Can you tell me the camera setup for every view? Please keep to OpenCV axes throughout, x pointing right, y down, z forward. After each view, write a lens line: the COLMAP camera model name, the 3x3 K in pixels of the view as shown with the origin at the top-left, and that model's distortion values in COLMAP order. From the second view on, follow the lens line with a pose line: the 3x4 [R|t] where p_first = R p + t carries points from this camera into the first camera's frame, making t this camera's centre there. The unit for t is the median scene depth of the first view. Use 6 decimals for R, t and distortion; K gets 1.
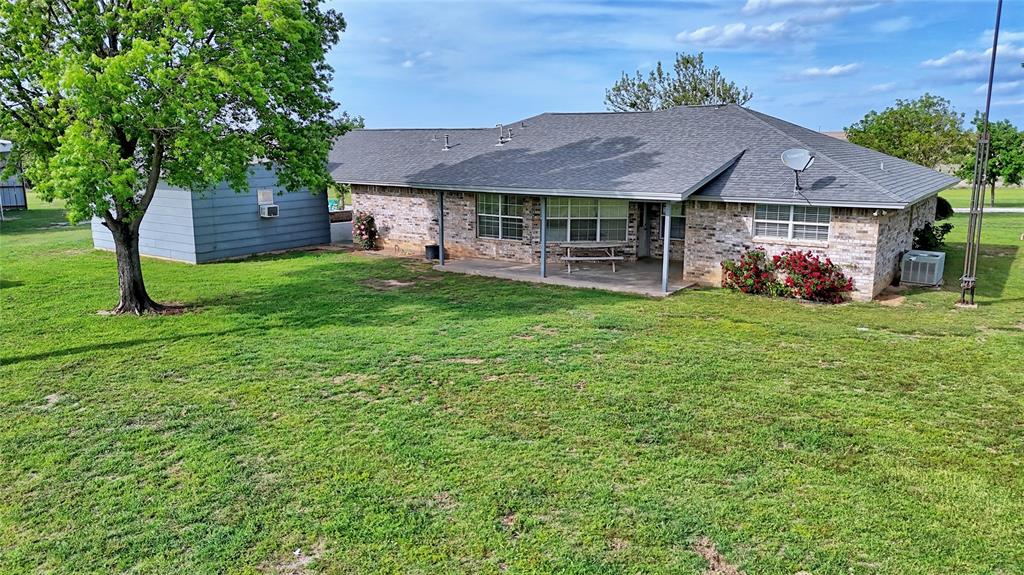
lens RADIAL K [[744.7, 0, 512.7], [0, 744.7, 288.5], [0, 0, 1]] dist [0.026846, -0.003186]
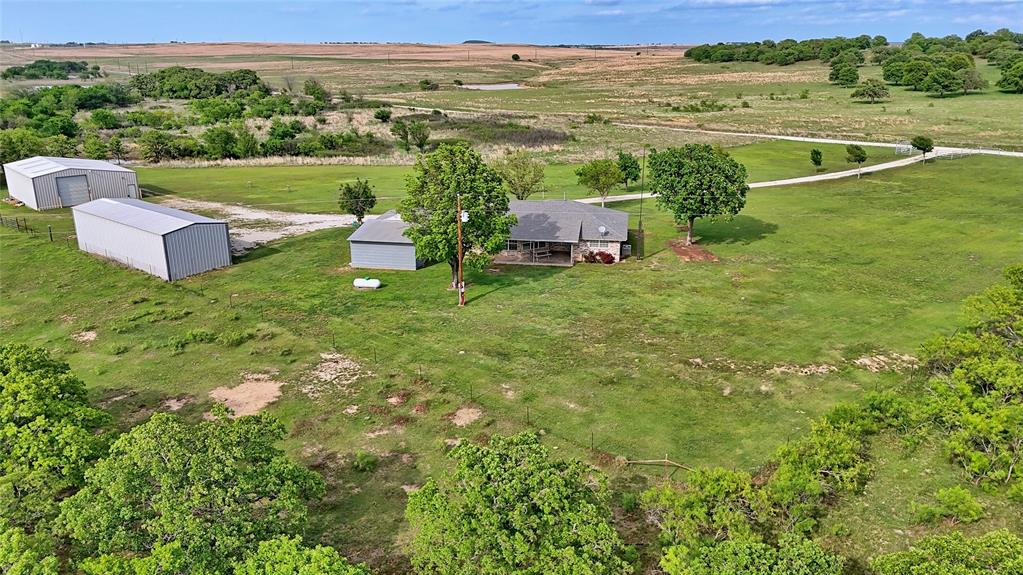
lens RADIAL K [[744.0, 0, 511.2], [0, 744.0, 286.9], [0, 0, 1]] dist [0.026846, -0.003186]
pose [[0.903675, -0.131929, 0.407389, -1.680063], [0.083880, 0.987463, 0.133719, -0.429513], [-0.419923, -0.086667, 0.903412, -2.371069]]
